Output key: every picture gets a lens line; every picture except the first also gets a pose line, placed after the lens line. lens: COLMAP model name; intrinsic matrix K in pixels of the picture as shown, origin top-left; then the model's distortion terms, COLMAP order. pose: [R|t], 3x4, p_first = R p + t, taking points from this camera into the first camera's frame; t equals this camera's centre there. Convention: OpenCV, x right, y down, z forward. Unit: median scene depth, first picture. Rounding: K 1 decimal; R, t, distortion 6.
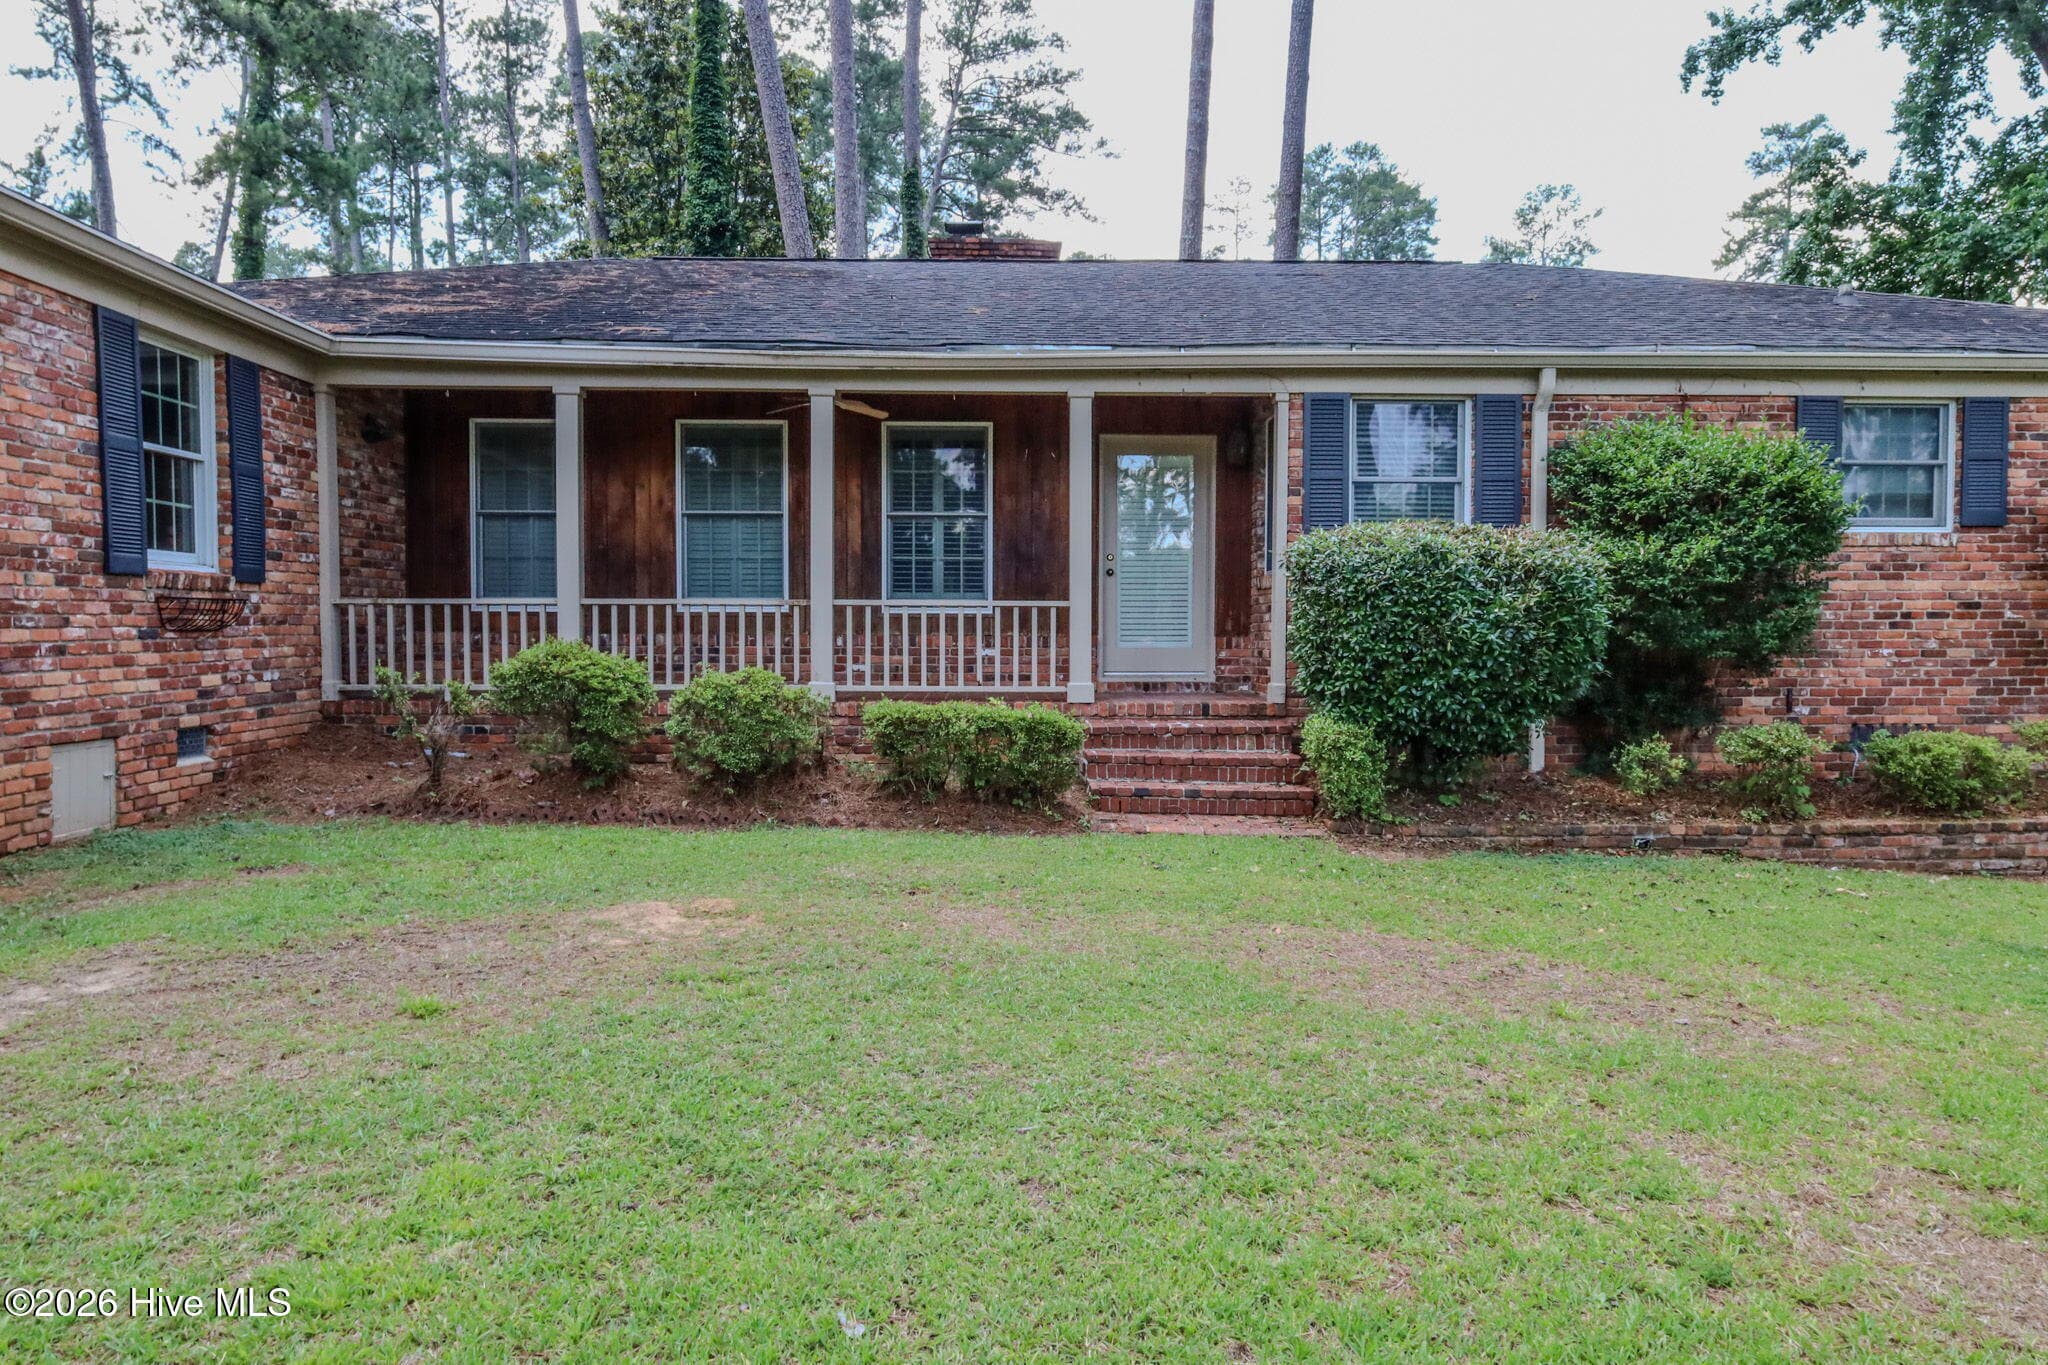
lens RADIAL K [[1377.1, 0, 1027.2], [0, 1377.1, 669.1], [0, 0, 1]] dist [-0.015326, 0.003904]
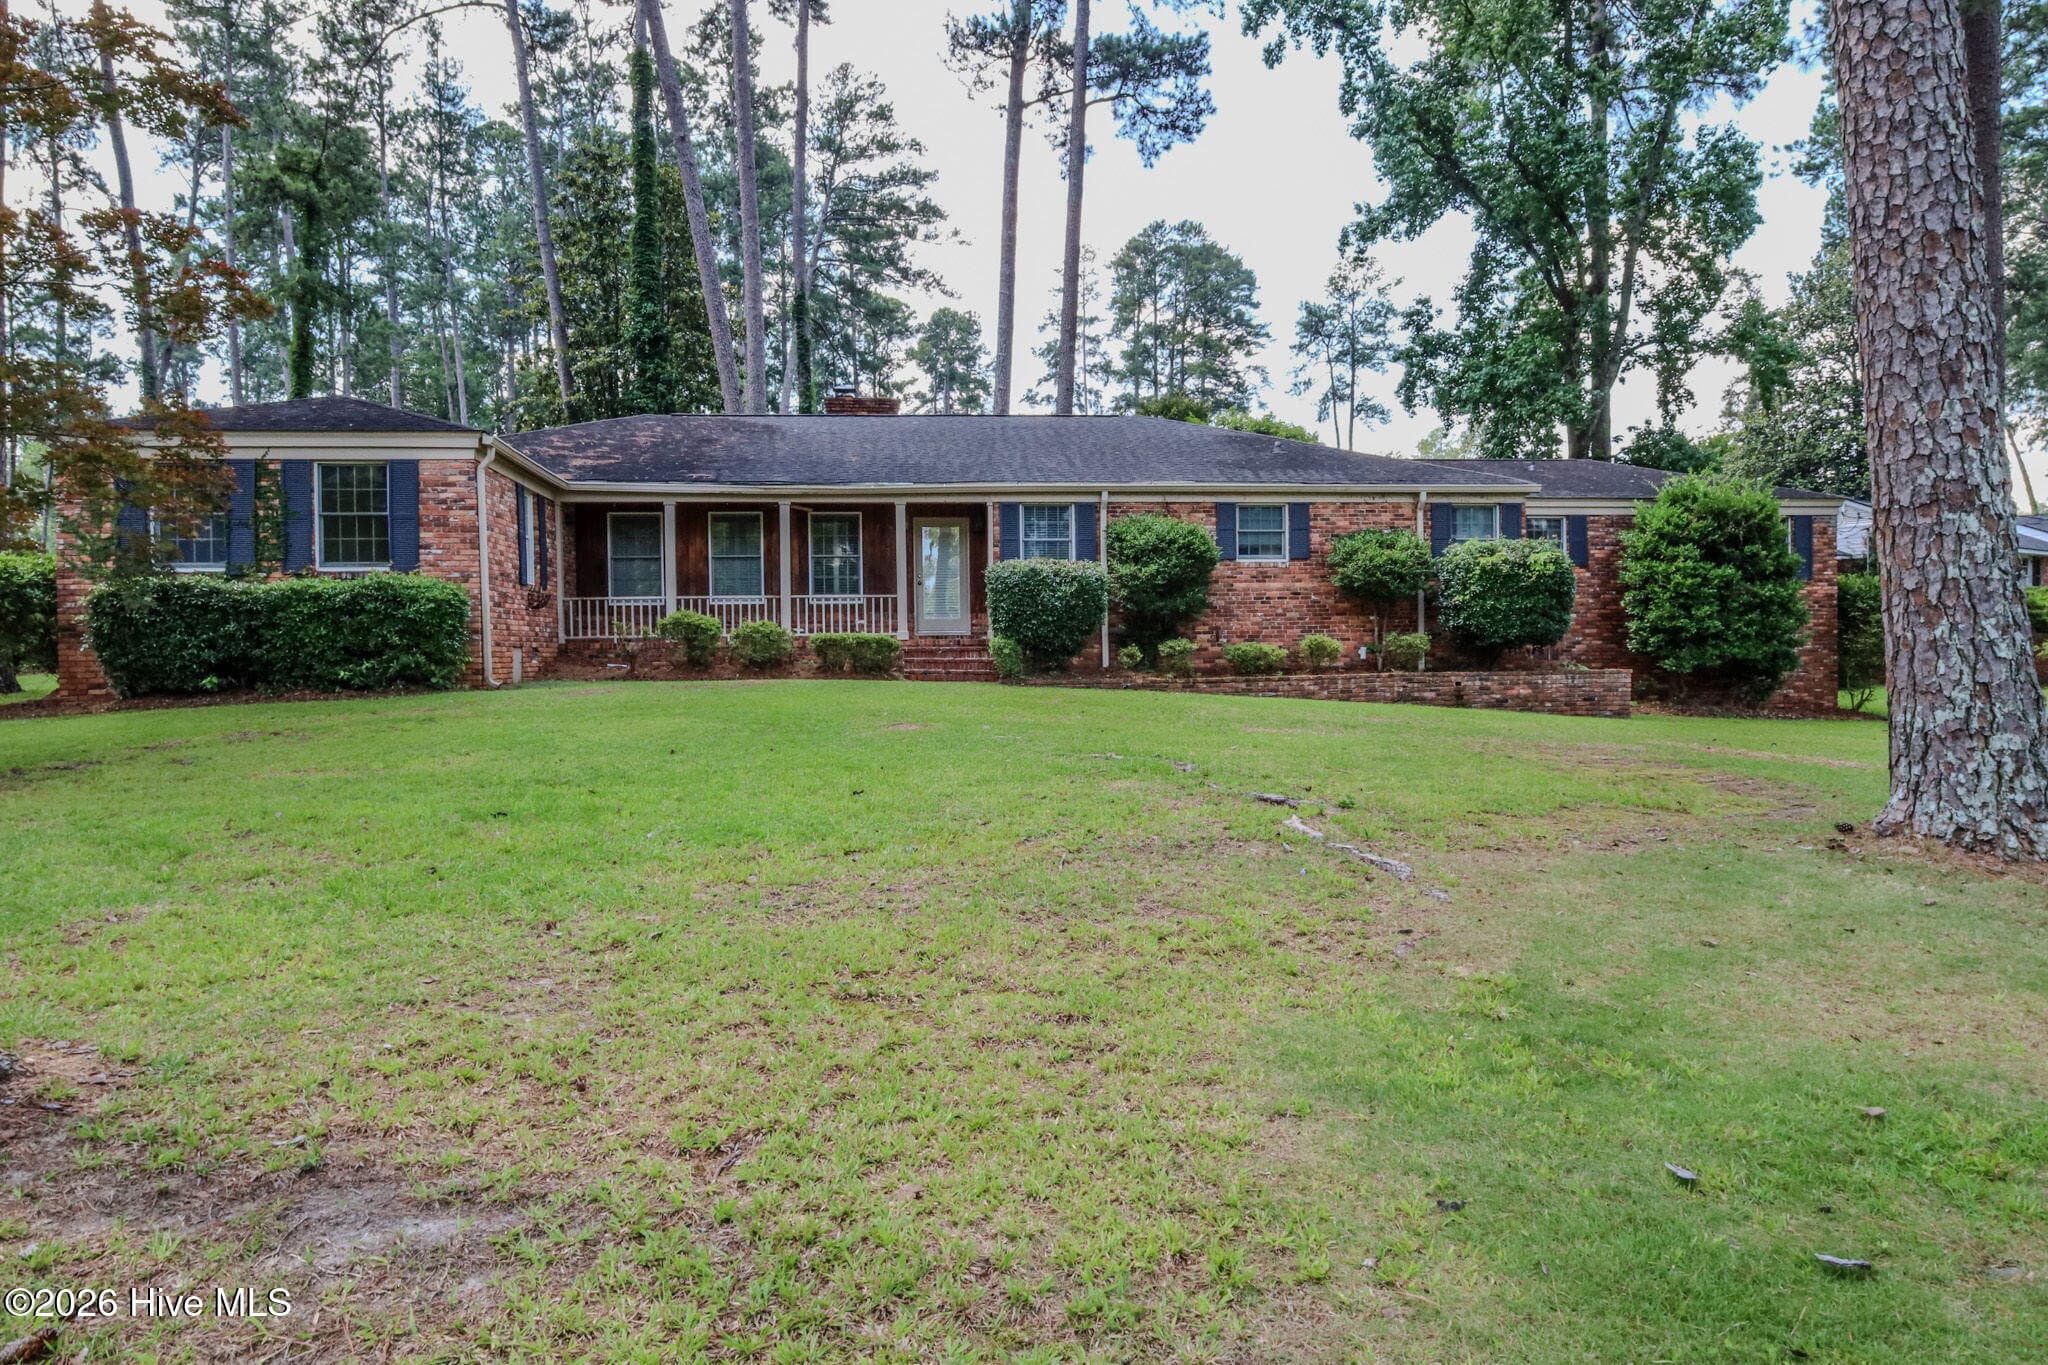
lens RADIAL K [[1377.1, 0, 1070.5], [0, 1377.1, 678.9], [0, 0, 1]] dist [-0.015326, 0.003904]
pose [[0.992814, -0.018148, 0.118284, 0.039444], [0.020015, 0.999693, -0.014611, 0.113566], [-0.117983, 0.016874, 0.992872, -1.140737]]
